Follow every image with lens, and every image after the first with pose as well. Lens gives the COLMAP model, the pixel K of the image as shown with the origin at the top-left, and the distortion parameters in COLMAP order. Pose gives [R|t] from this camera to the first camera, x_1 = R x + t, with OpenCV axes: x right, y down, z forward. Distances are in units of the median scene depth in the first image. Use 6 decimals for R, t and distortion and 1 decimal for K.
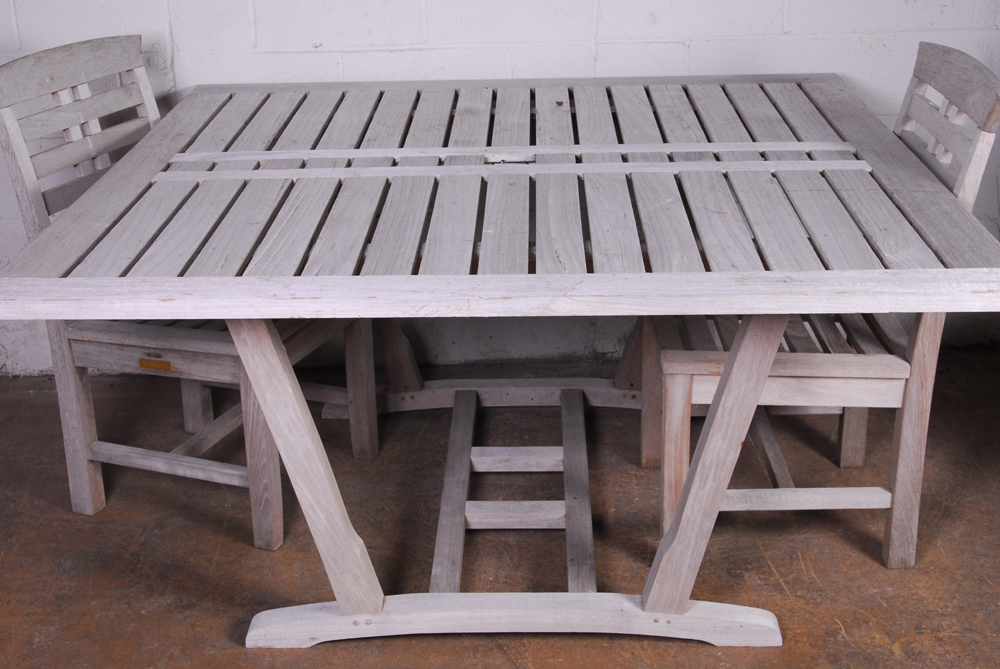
lens RADIAL K [[1372.4, 0, 496.7], [0, 1372.4, 358.0], [0, 0, 1]] dist [-0.008225, 0.000000]
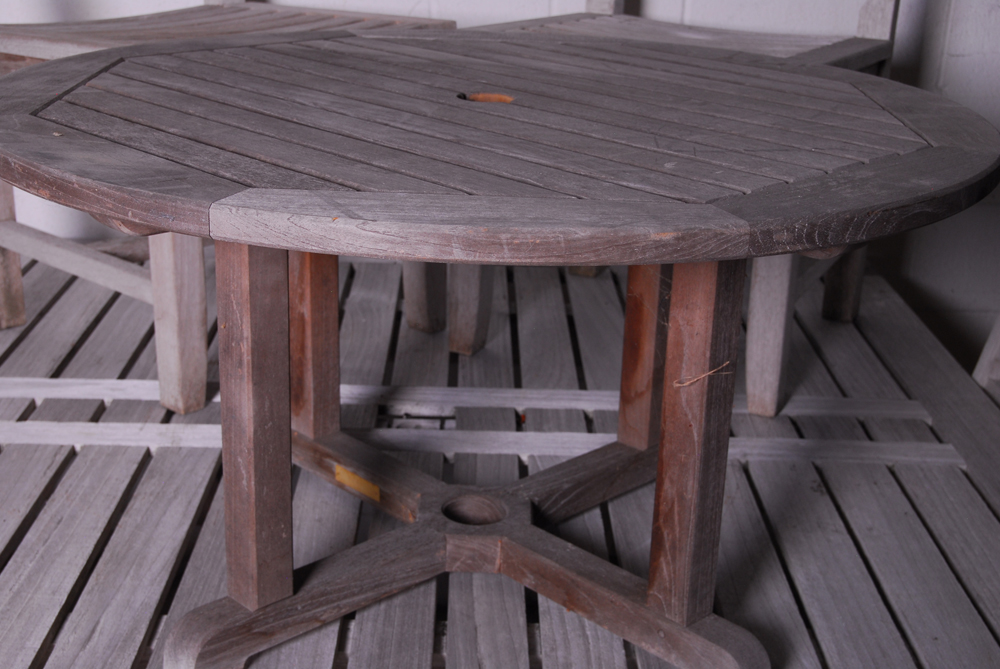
lens RADIAL K [[1385.5, 0, 501.1], [0, 1385.5, 358.0], [0, 0, 1]] dist [-0.018843, 0.000000]
pose [[0.997771, 0.036511, 0.055853, 0.011740], [-0.034232, 0.998563, -0.041231, -0.143951], [-0.057279, 0.039227, 0.997587, 0.327523]]
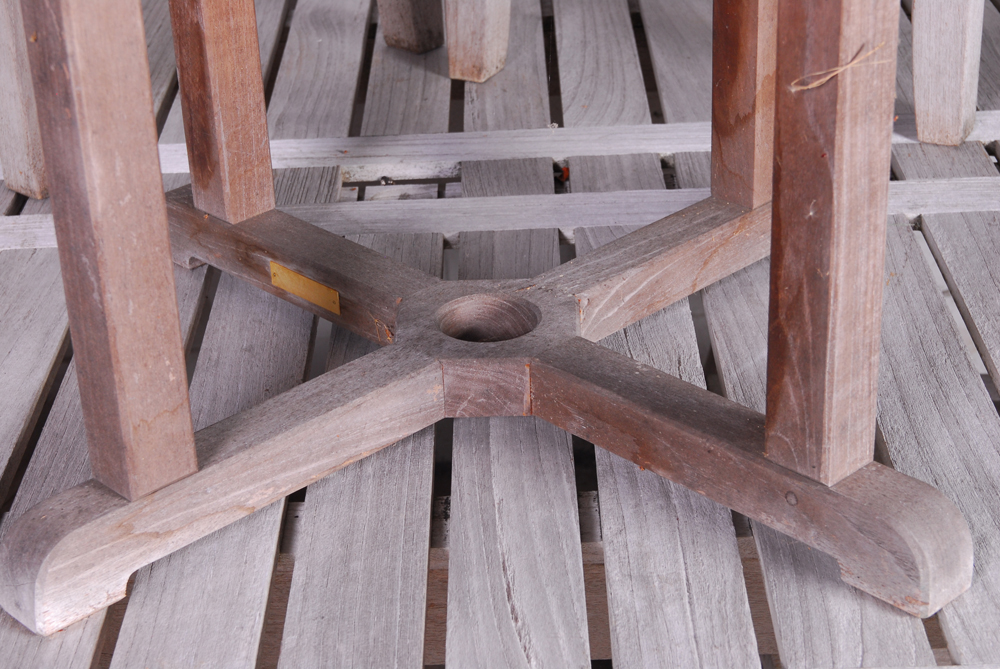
lens RADIAL K [[1922.0, 0, 502.4], [0, 1922.0, 347.1], [0, 0, 1]] dist [0.031470, 0.000000]
pose [[0.999332, -0.030186, 0.020616, 0.026946], [0.028406, 0.996247, 0.081767, -0.138380], [-0.023007, -0.081127, 0.996438, 0.395314]]
